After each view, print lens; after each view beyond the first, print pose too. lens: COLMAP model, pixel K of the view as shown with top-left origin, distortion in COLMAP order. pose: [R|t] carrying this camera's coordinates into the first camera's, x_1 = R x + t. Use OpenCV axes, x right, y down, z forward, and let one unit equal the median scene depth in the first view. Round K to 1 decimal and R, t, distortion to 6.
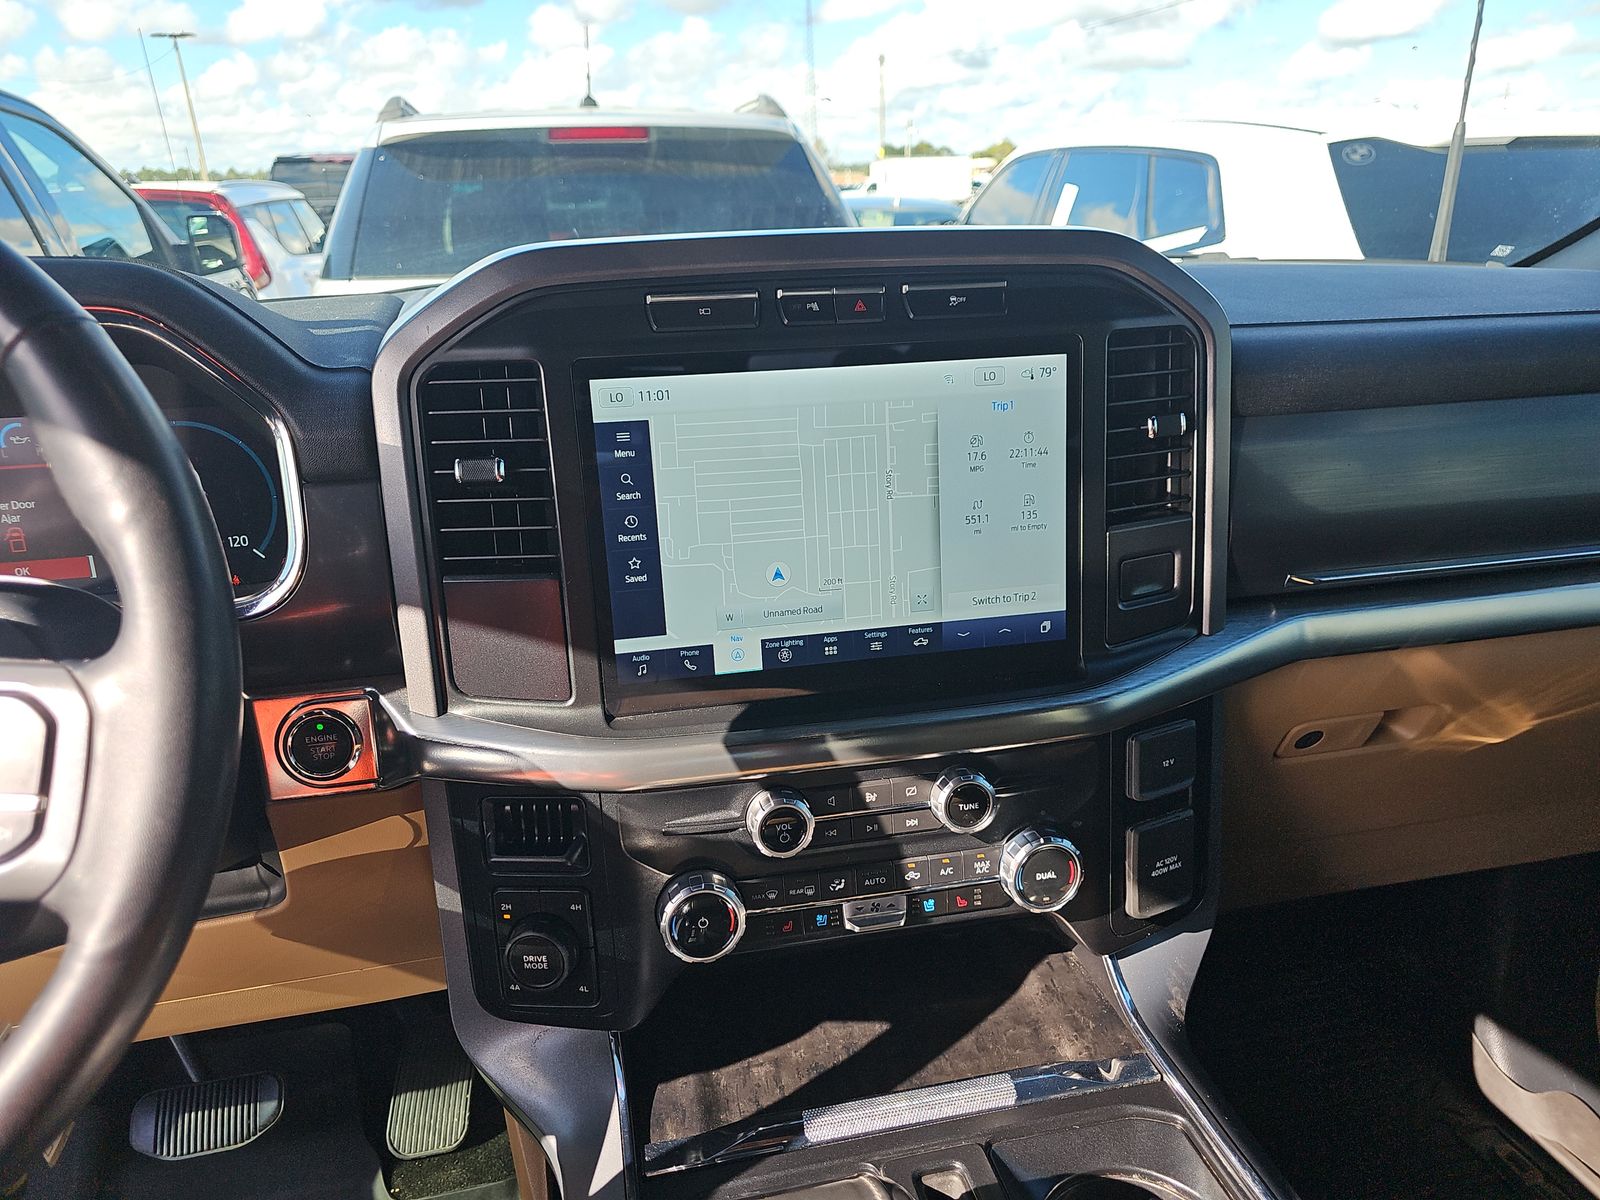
lens RADIAL K [[1070.2, 0, 800.9], [0, 1070.2, 586.5], [0, 0, 1]] dist [0.002227, -0.004572]
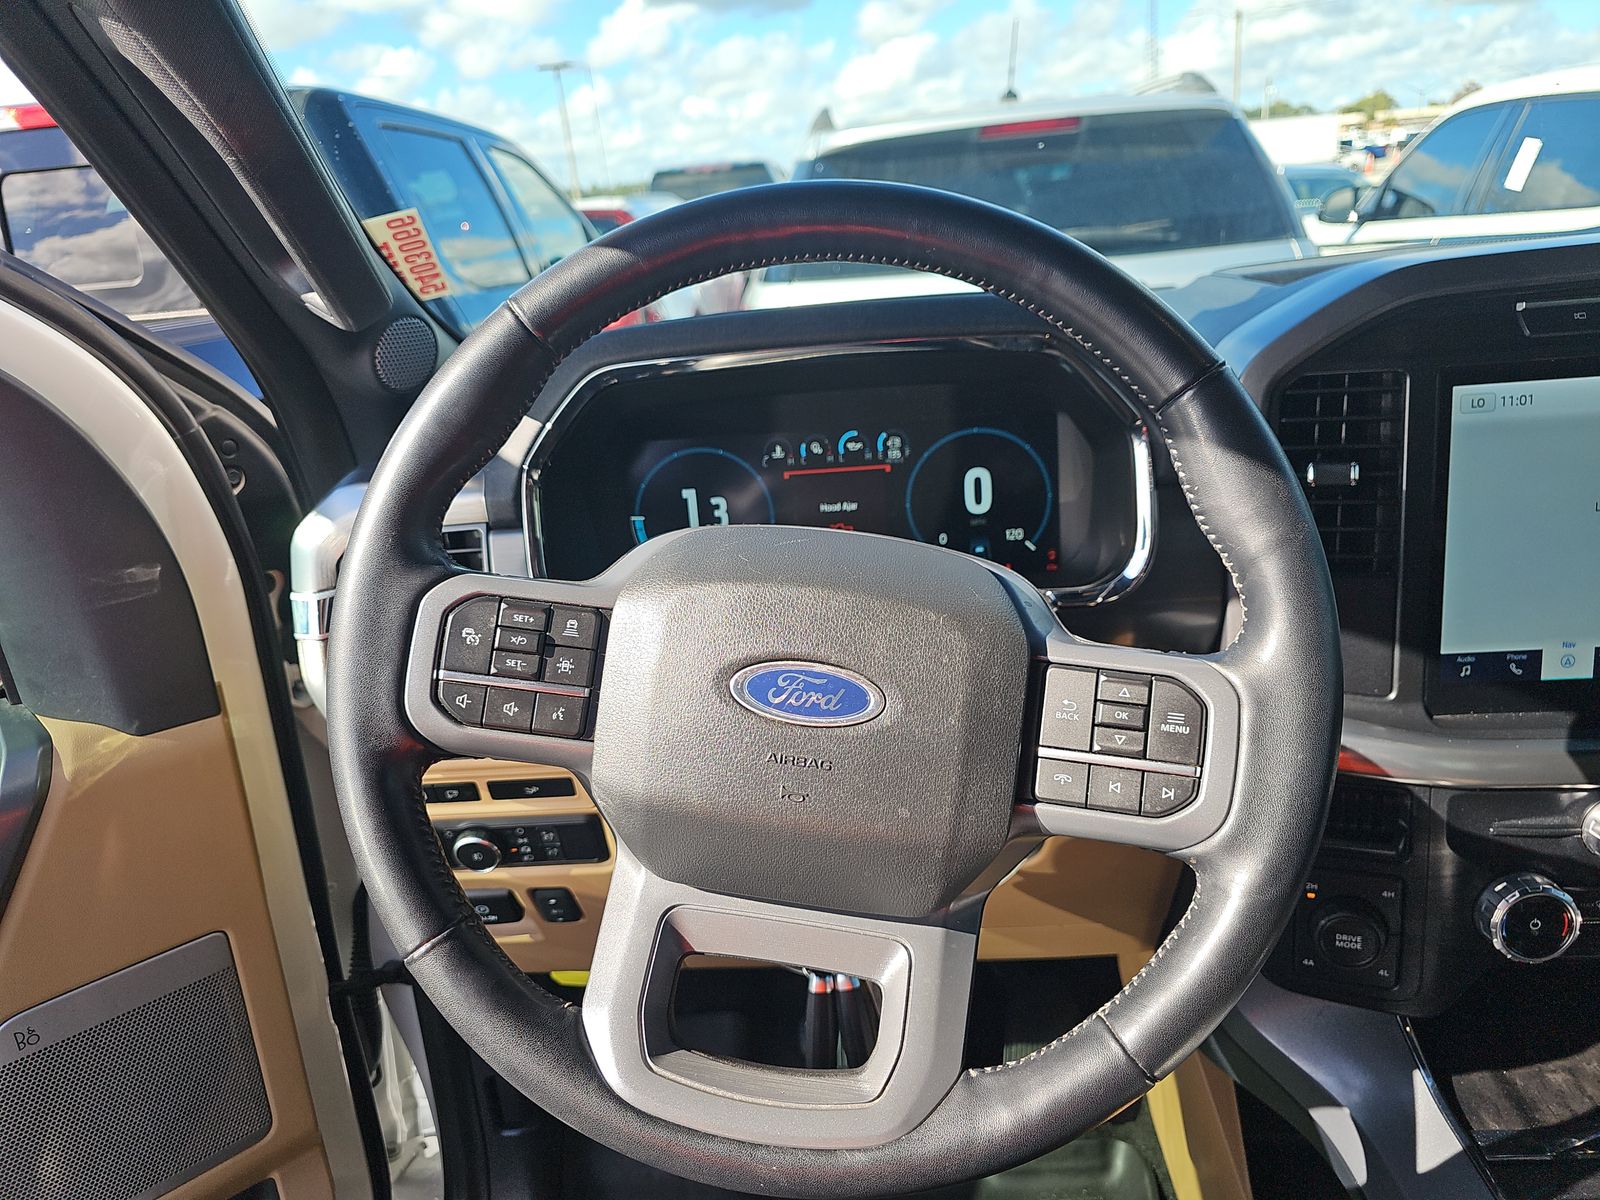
lens RADIAL K [[1067.0, 0, 800.0], [0, 1067.0, 600.0], [0, 0, 1]] dist [0.000165, -0.003002]
pose [[0.958197, 0.039557, -0.283363, -0.448734], [-0.033042, 0.999069, 0.027736, 0.003154], [0.284196, -0.017214, 0.958612, -0.144773]]
